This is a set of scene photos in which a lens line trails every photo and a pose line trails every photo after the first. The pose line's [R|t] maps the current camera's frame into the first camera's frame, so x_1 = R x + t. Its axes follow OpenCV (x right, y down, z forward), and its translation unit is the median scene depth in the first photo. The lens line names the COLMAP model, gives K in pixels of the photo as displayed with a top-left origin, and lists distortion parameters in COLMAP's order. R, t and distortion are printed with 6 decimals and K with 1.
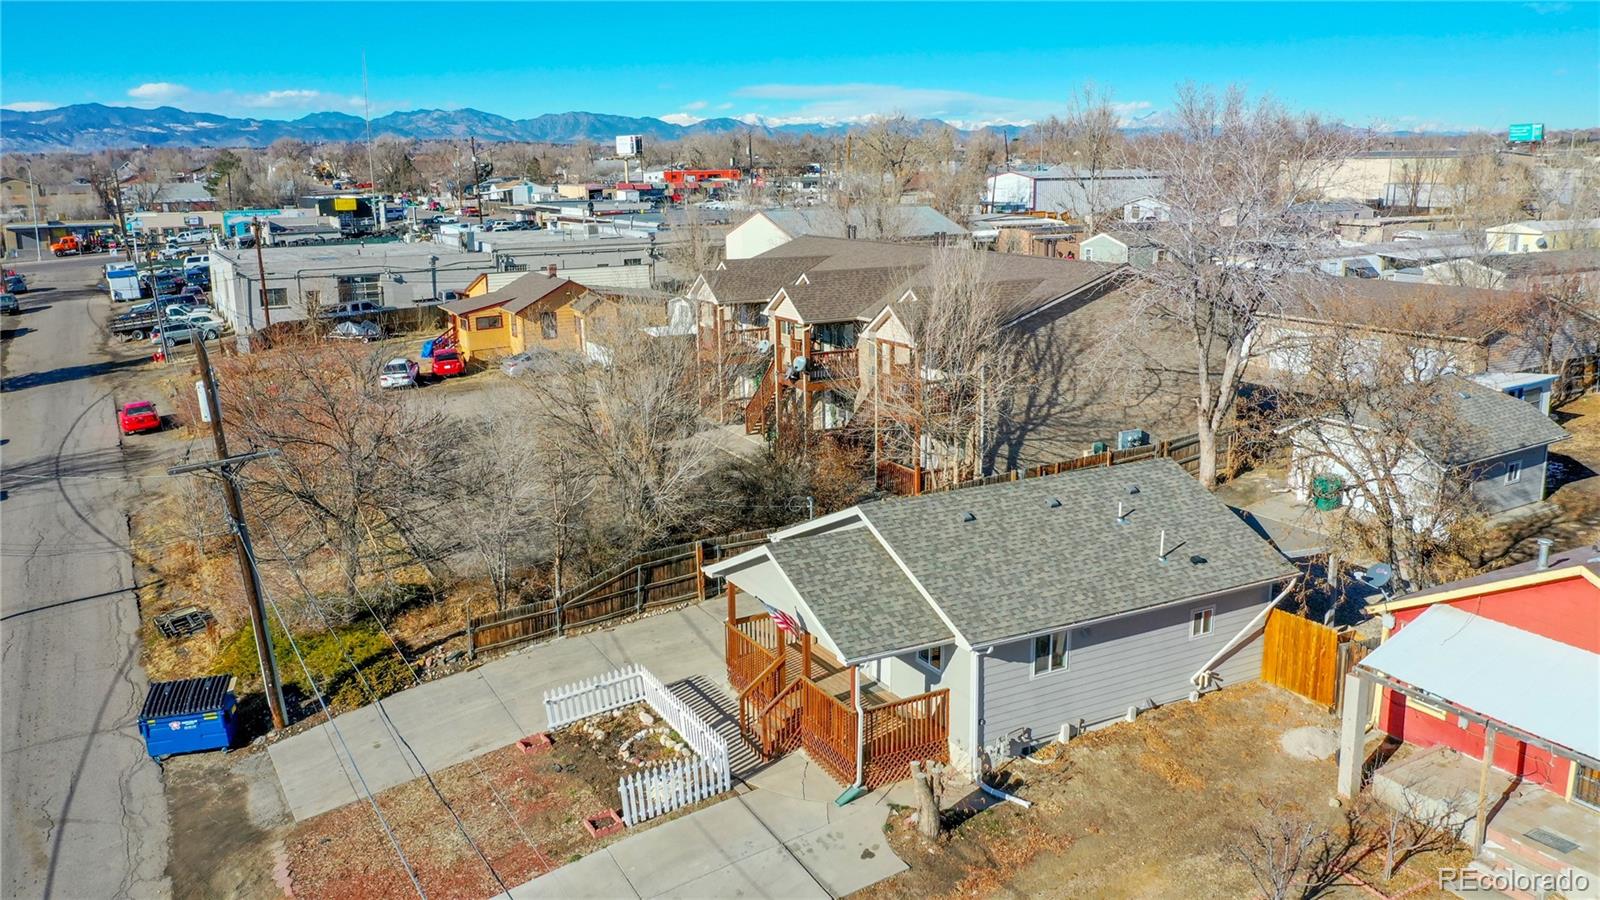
lens RADIAL K [[1261.1, 0, 802.3], [0, 1261.1, 447.9], [0, 0, 1]] dist [-0.002600, 0.004090]
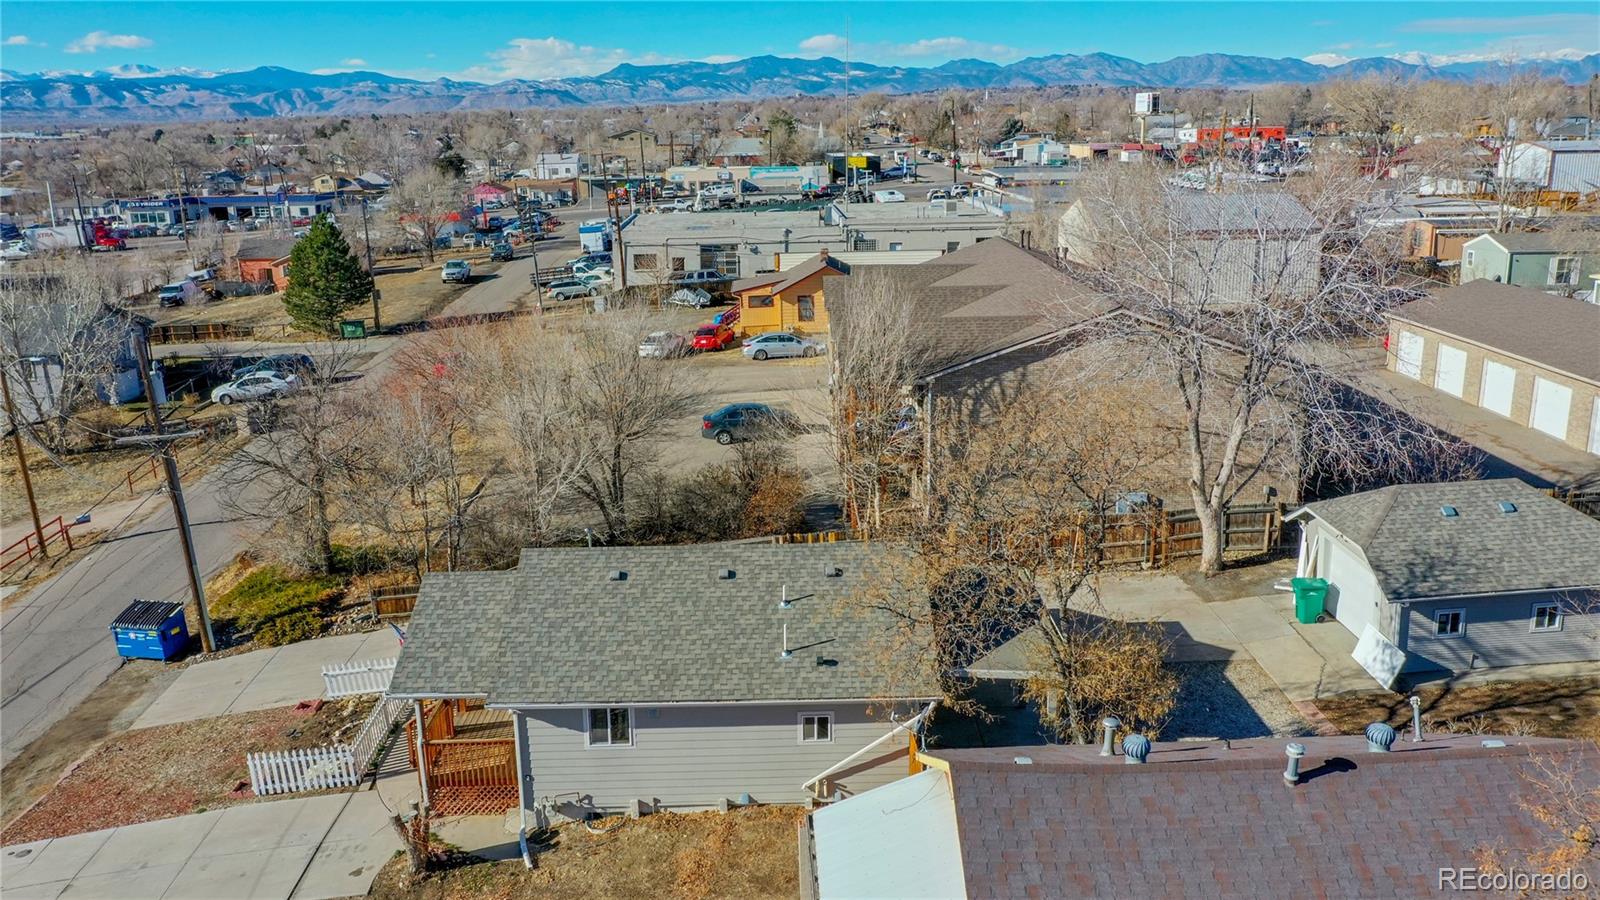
lens RADIAL K [[1261.1, 0, 804.4], [0, 1261.1, 450.4], [0, 0, 1]] dist [-0.002600, 0.004090]
pose [[0.889891, 0.116706, -0.440992, 0.487775], [-0.097534, 0.993042, 0.065987, -0.088386], [0.445625, -0.015709, 0.895082, 0.115743]]
